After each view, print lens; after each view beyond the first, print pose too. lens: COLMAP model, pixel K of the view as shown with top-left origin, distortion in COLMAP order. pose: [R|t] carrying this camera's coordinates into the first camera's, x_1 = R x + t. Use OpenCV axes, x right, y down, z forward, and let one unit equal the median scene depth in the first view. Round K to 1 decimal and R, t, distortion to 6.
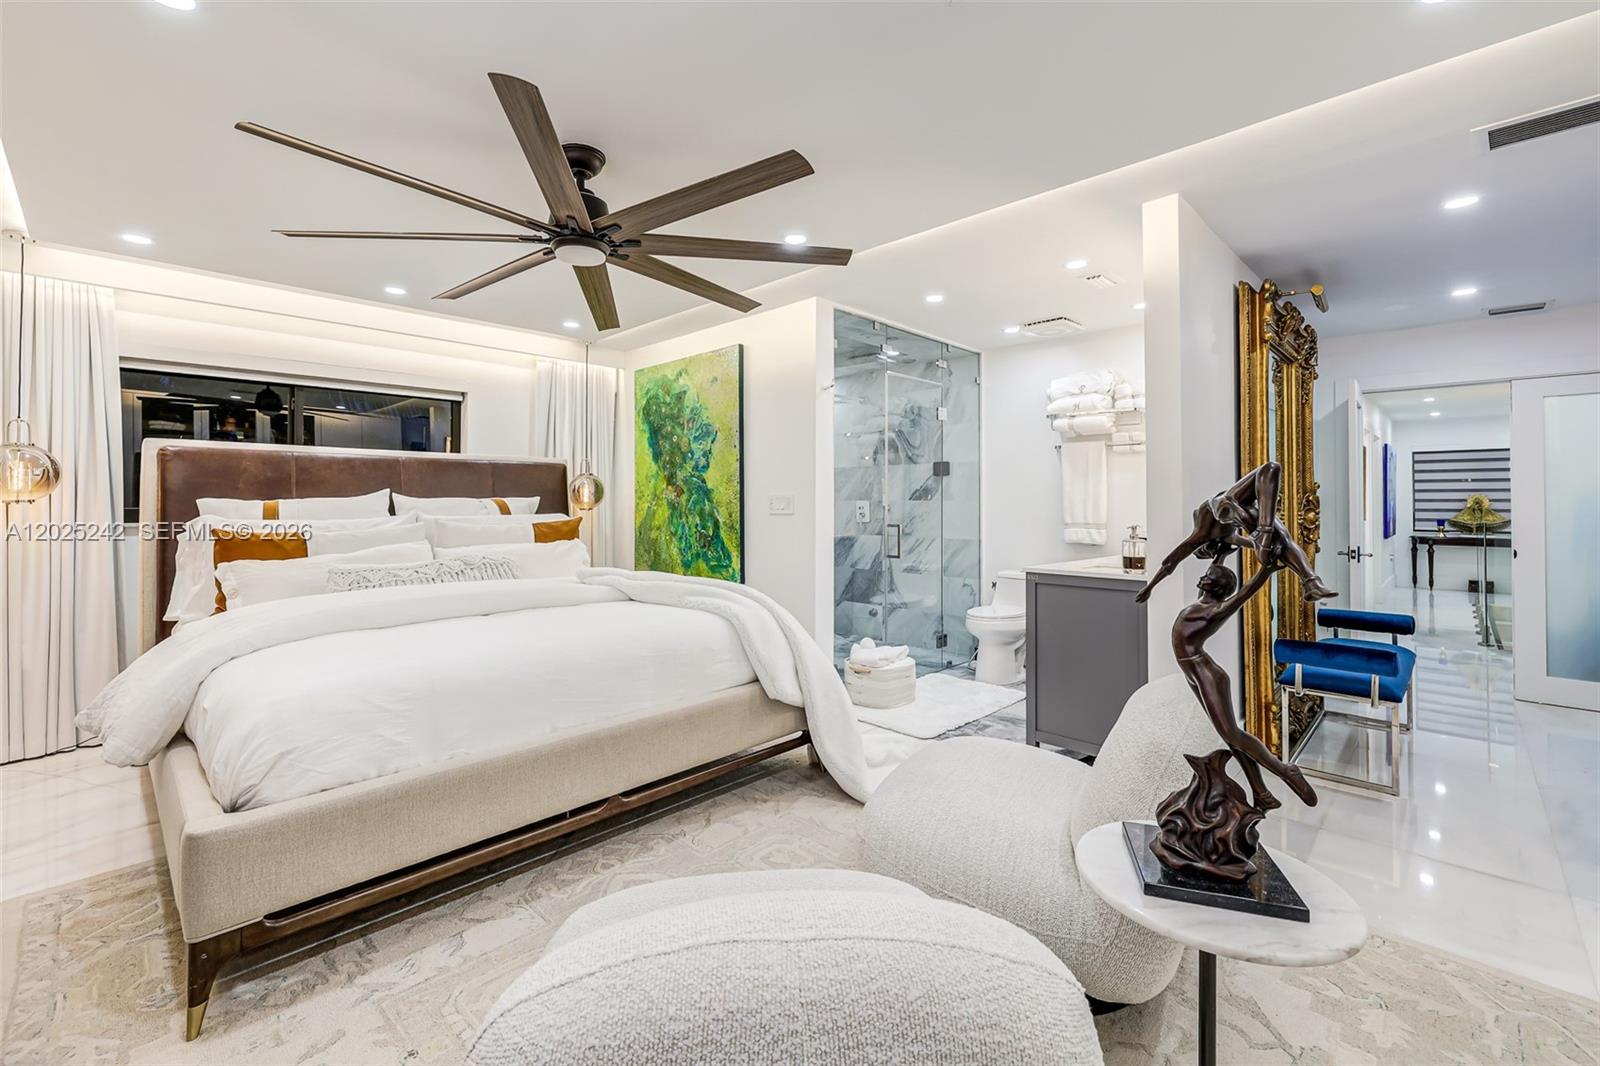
lens RADIAL K [[687.1, 0, 795.2], [0, 687.1, 498.5], [0, 0, 1]] dist [-0.002033, -0.000328]
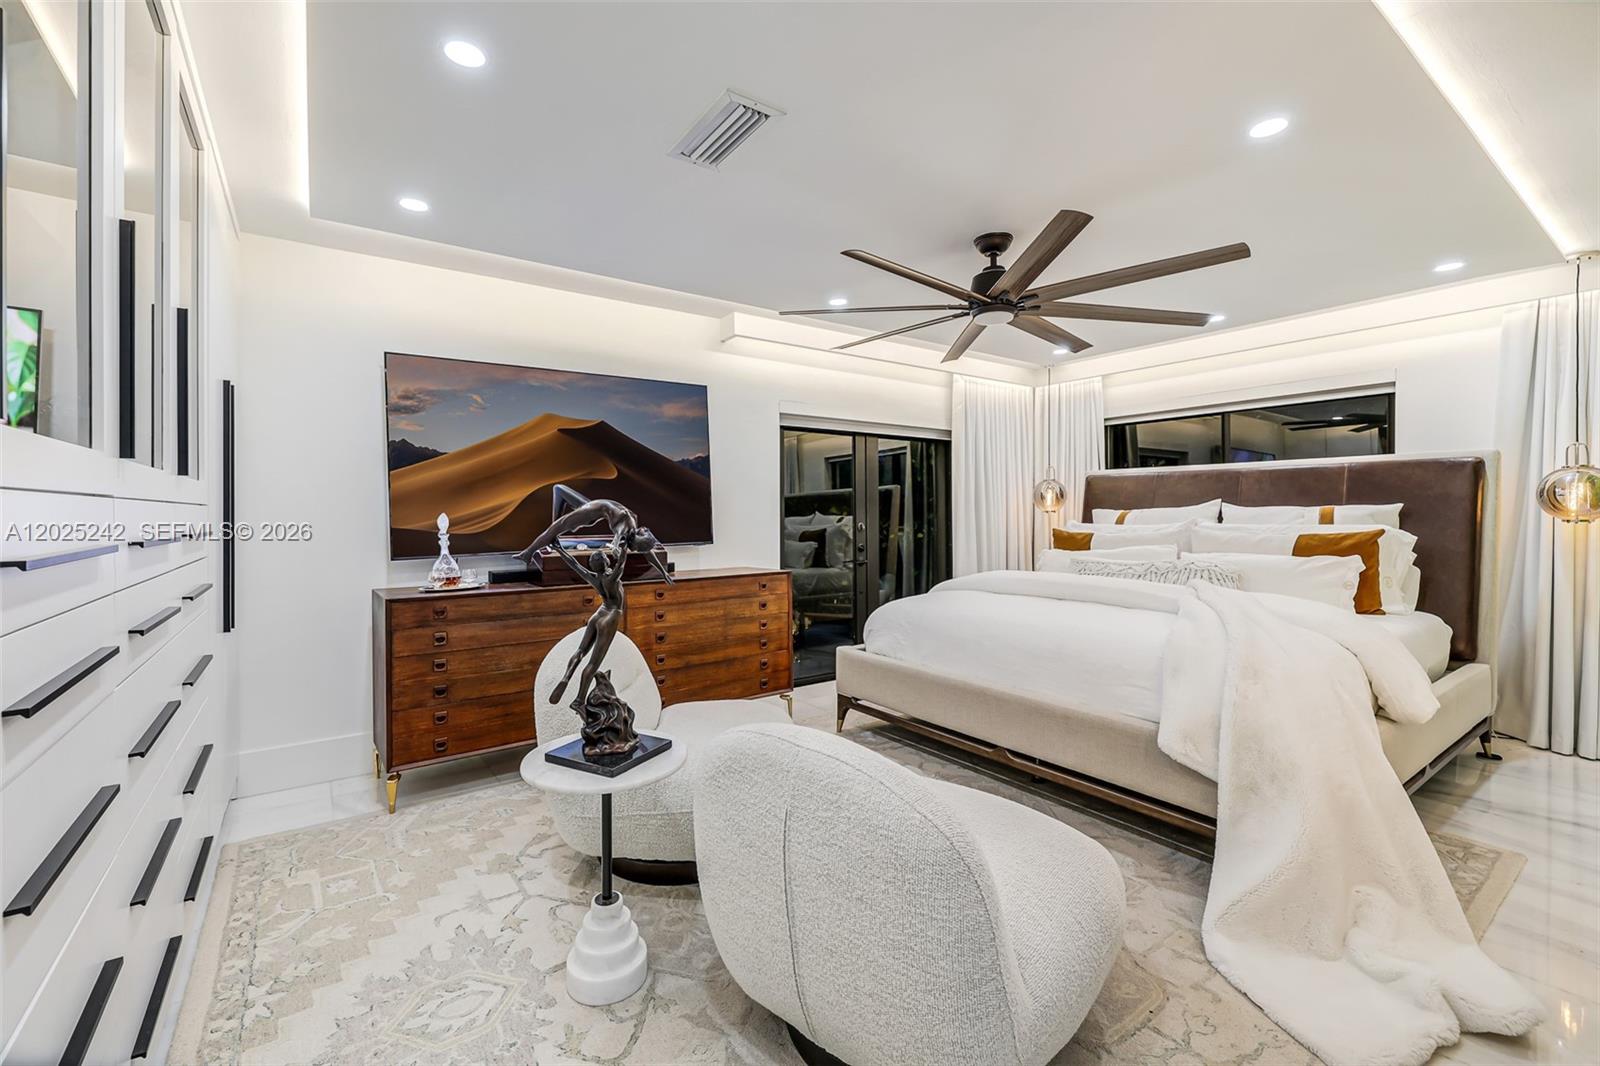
lens RADIAL K [[678.3, 0, 777.8], [0, 678.3, 510.9], [0, 0, 1]] dist [-0.000941, -0.000015]
pose [[-0.196581, -0.003542, -0.980481, 0.577992], [0.008033, 0.999954, -0.005223, 0.004706], [0.980455, -0.008903, -0.196543, 0.479579]]
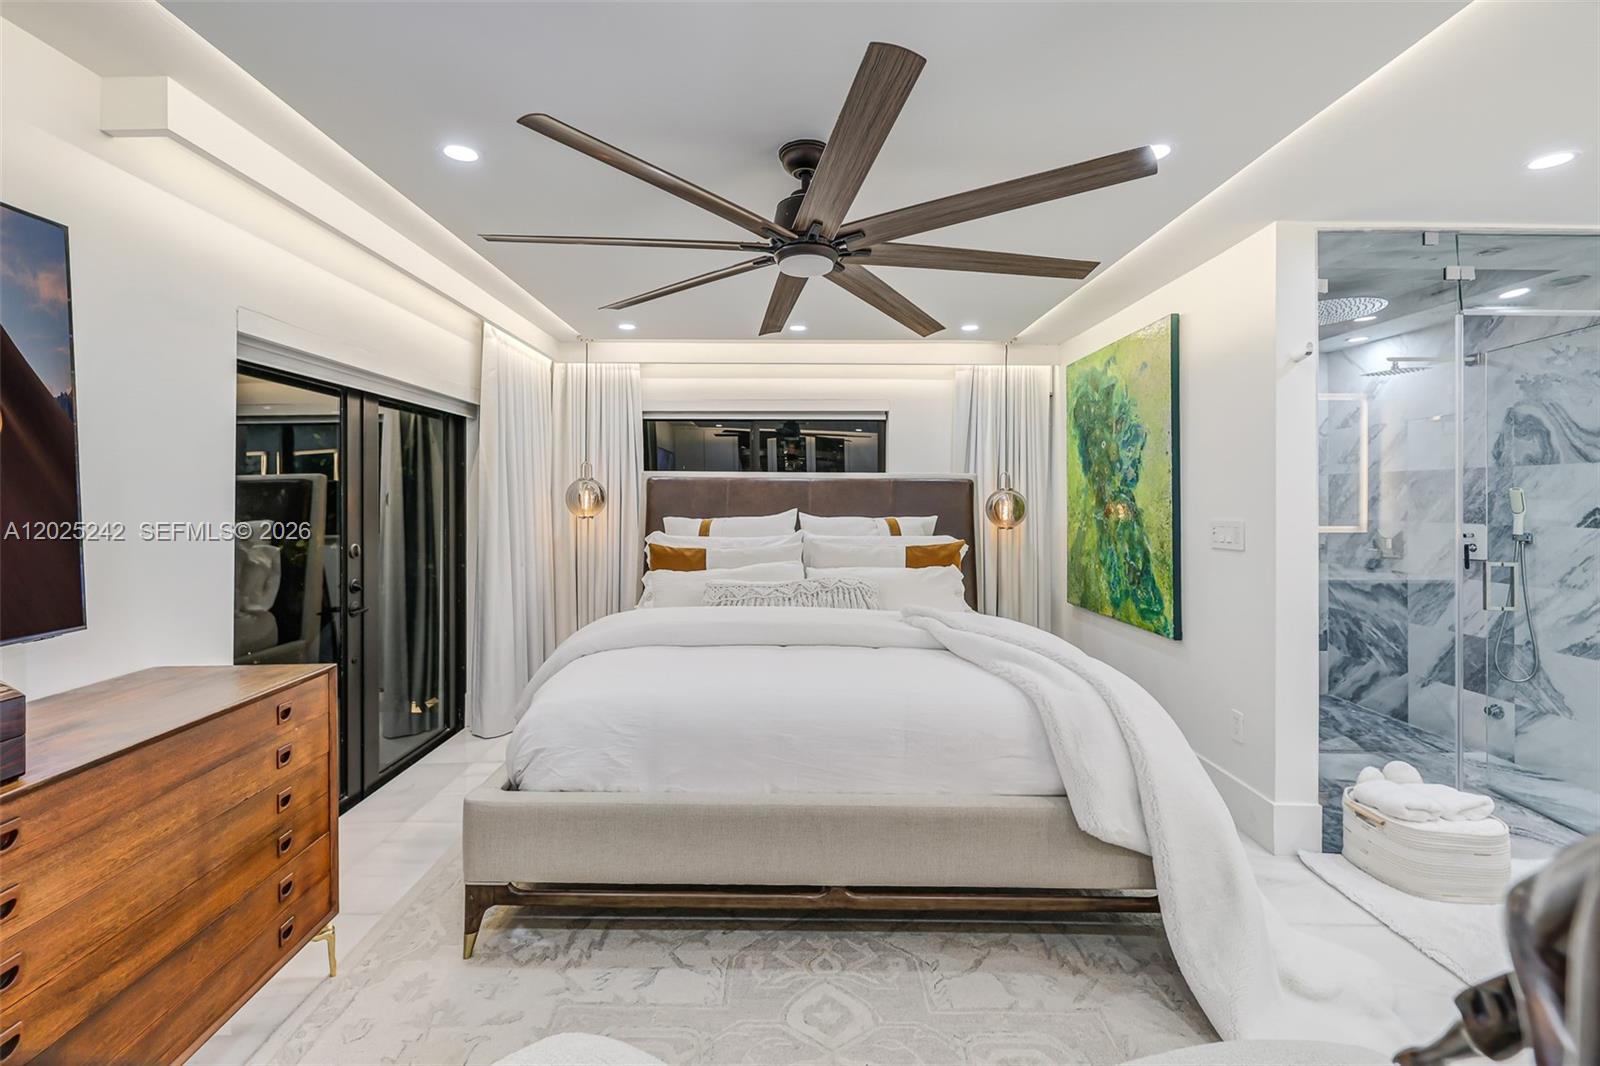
lens RADIAL K [[687.1, 0, 775.3], [0, 687.1, 497.3], [0, 0, 1]] dist [-0.002537, -0.000135]
pose [[0.689282, 0.001655, -0.724491, 0.171477], [-0.001834, 0.999998, 0.000539, -0.030203], [0.724491, 0.000957, 0.689284, 0.199971]]
